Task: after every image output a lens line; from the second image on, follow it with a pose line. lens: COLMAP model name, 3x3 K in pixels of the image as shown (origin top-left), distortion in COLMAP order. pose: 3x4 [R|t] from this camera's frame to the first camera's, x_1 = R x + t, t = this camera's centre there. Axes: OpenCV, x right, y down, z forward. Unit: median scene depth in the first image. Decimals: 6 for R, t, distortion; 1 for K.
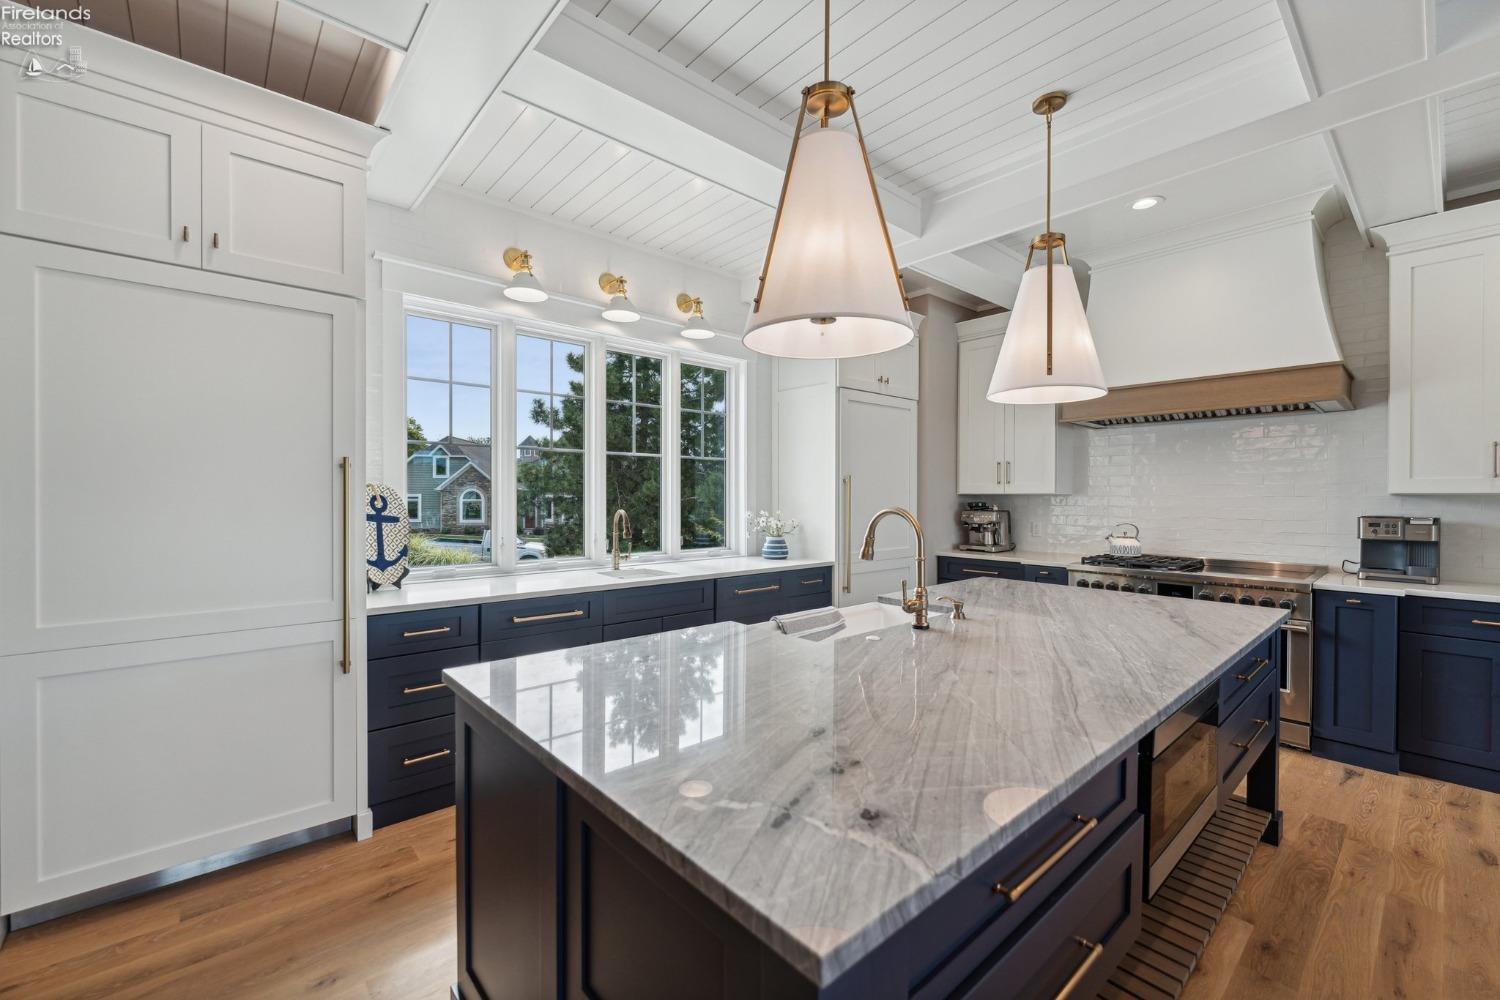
lens RADIAL K [[618.6, 0, 750.0], [0, 618.6, 500.0], [0, 0, 1]] dist [-0.008433, -0.000273]
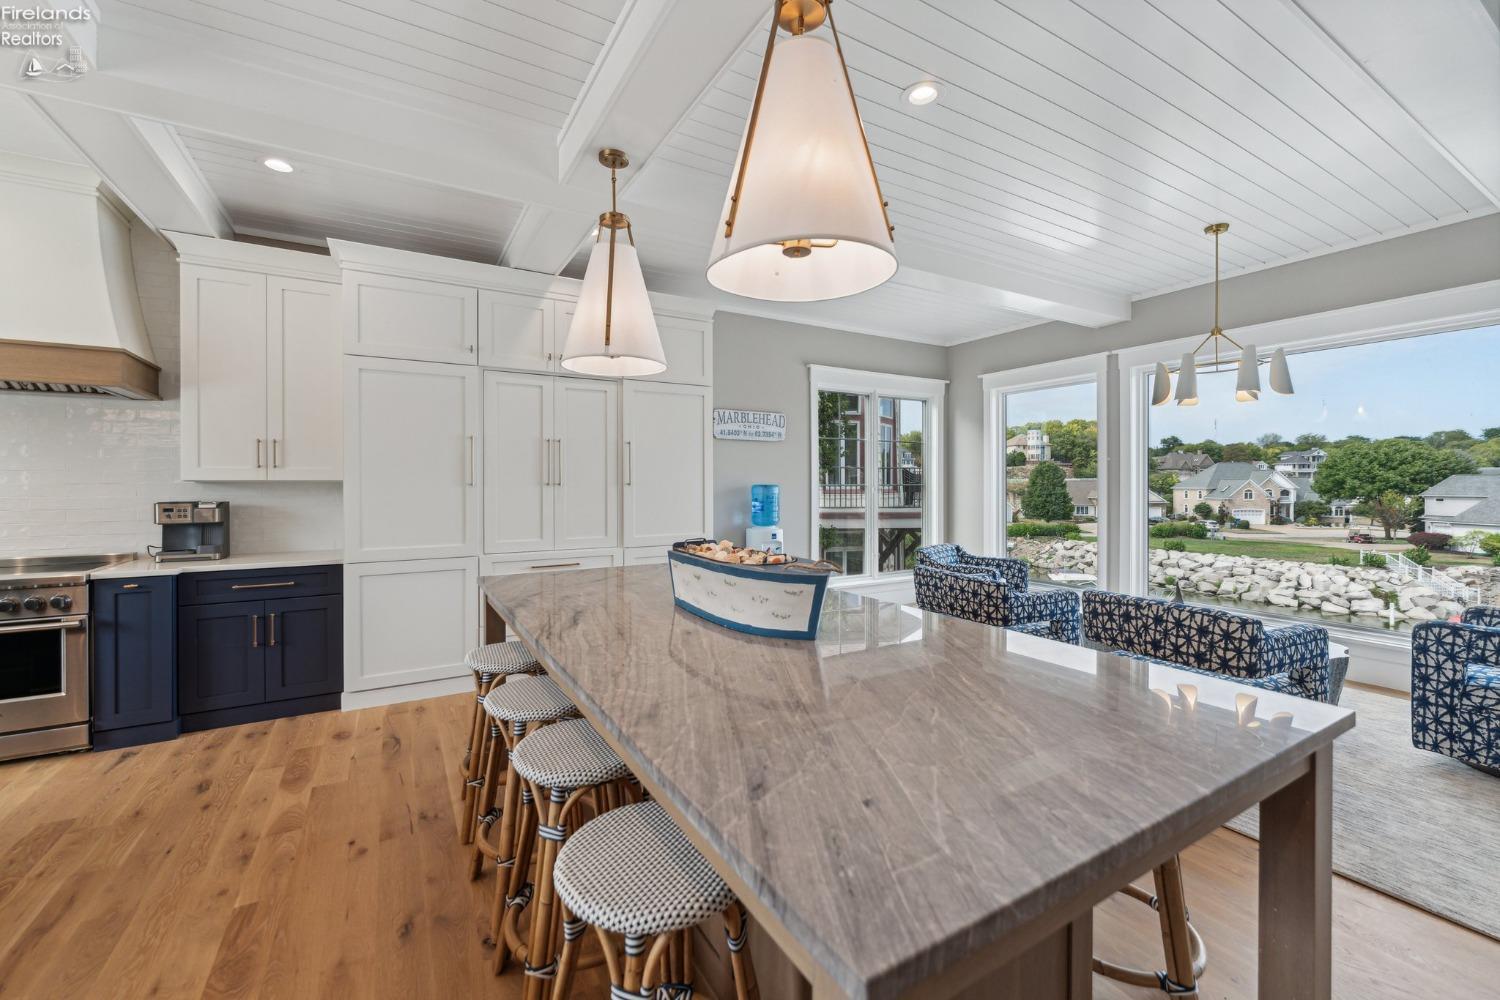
lens RADIAL K [[614.7, 0, 760.1], [0, 614.7, 486.4], [0, 0, 1]] dist [-0.034697, 0.011303]
pose [[0.173967, -0.008399, 0.984716, 0.174417], [0.009382, 0.999932, 0.006871, 0.001797], [-0.984707, 0.008044, 0.174034, -0.196376]]
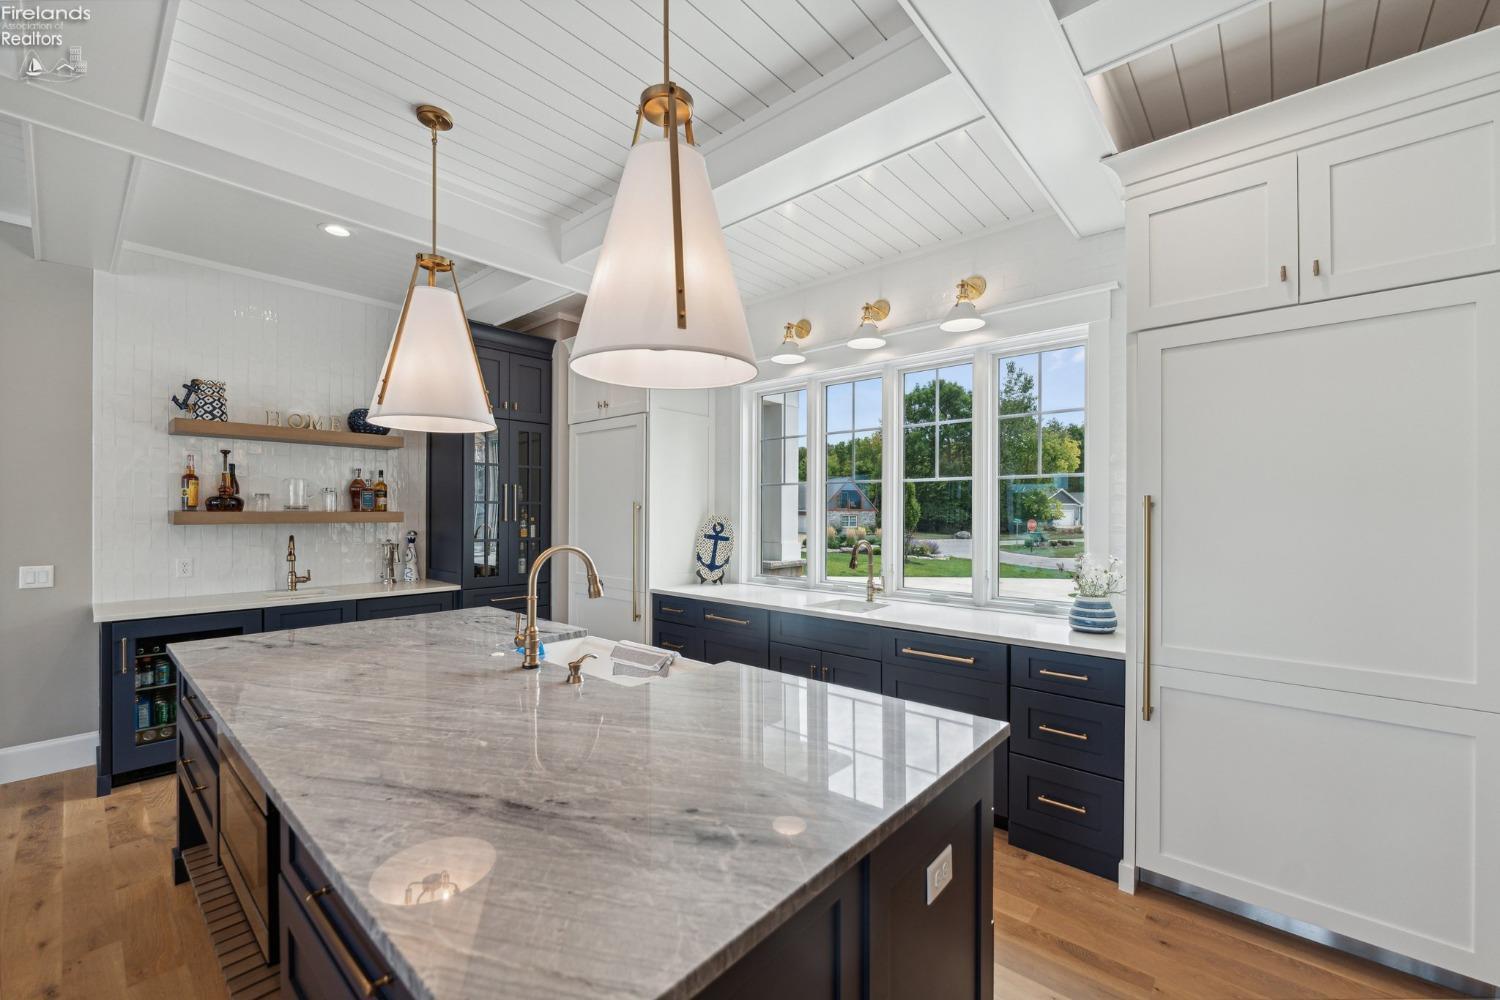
lens RADIAL K [[611.6, 0, 747.1], [0, 611.6, 512.2], [0, 0, 1]] dist [0.022662, 0.000046]
pose [[0.126789, -0.008824, -0.991890, 0.844285], [-0.014587, 0.999836, -0.010760, -0.016859], [0.991822, 0.015833, 0.126640, 0.793034]]
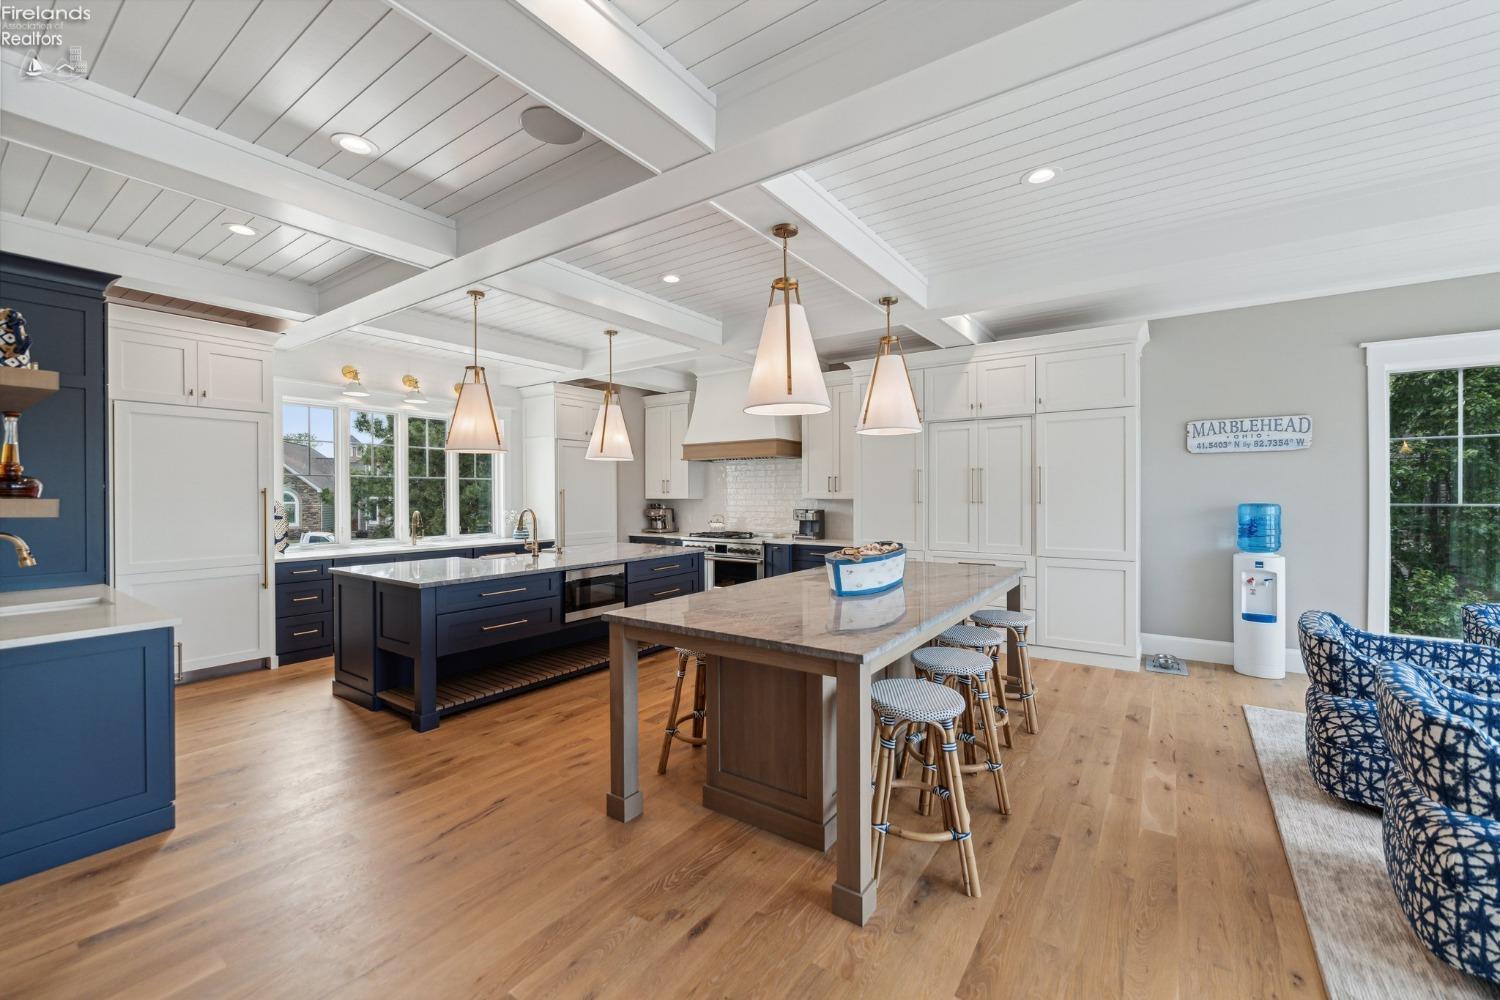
lens RADIAL K [[607.3, 0, 745.8], [0, 607.3, 498.0], [0, 0, 1]] dist [-0.002166, -0.000136]
pose [[0.972434, -0.008203, 0.233034, 0.347923], [0.008581, 0.999963, -0.000608, -0.014043], [-0.233020, 0.002591, 0.972469, -1.047207]]
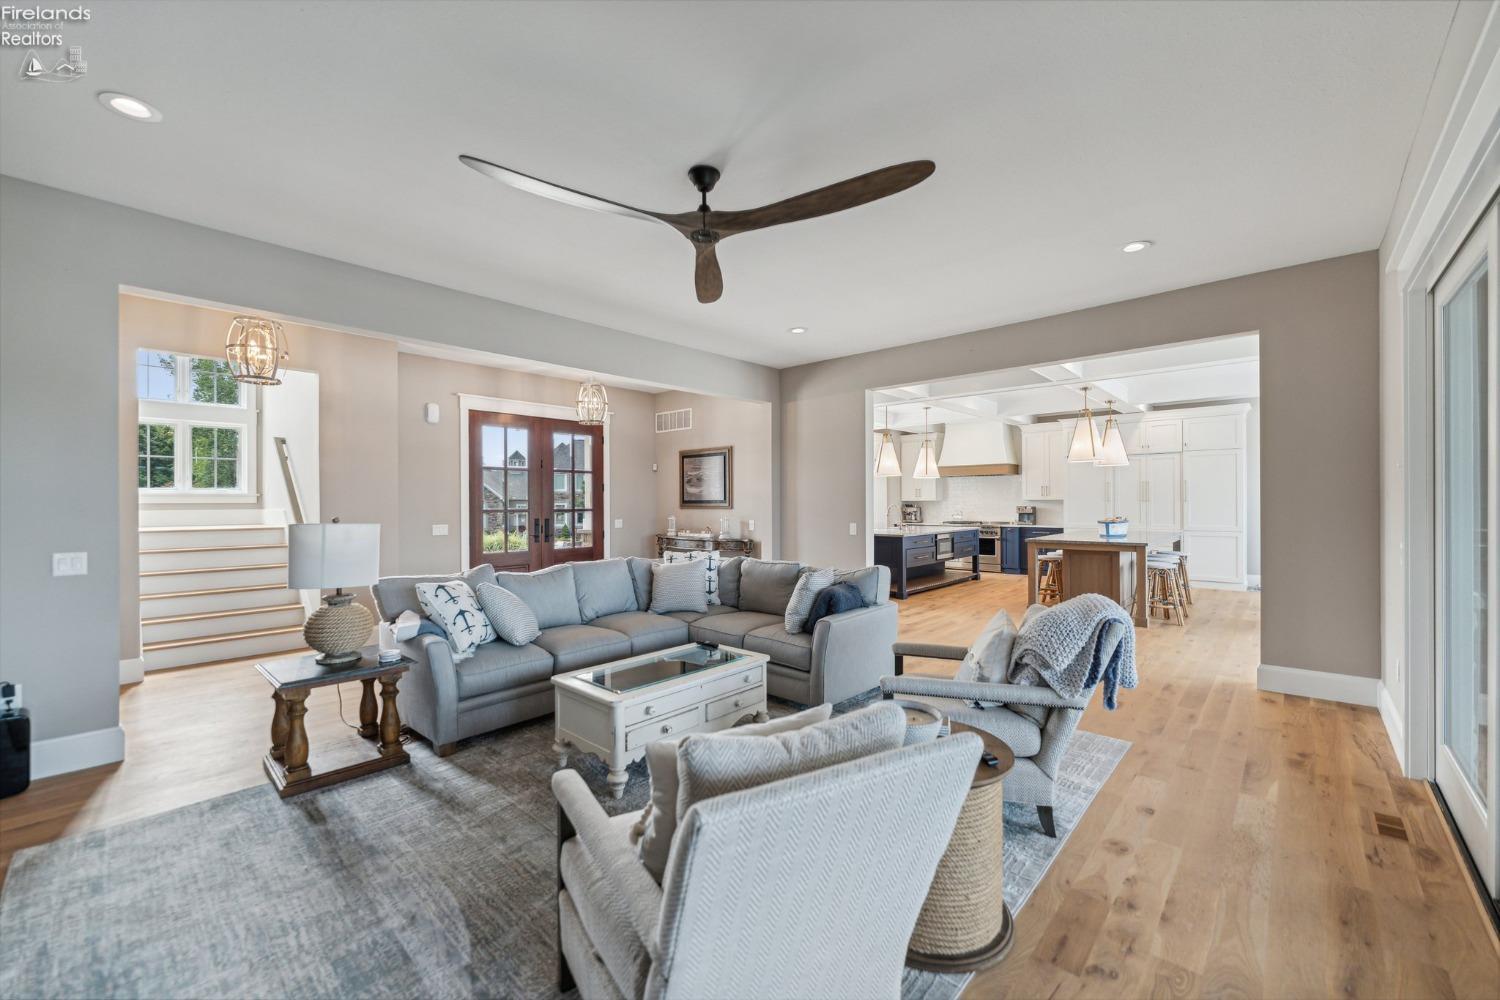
lens RADIAL K [[600.6, 0, 750.0], [0, 600.6, 500.0], [0, 0, 1]] dist [0.000277, 0.000004]
pose [[0.994092, -0.008876, 0.108178, -0.910145], [0.010004, 0.999901, -0.009896, 0.008071], [-0.108079, 0.010920, 0.994082, -2.303076]]
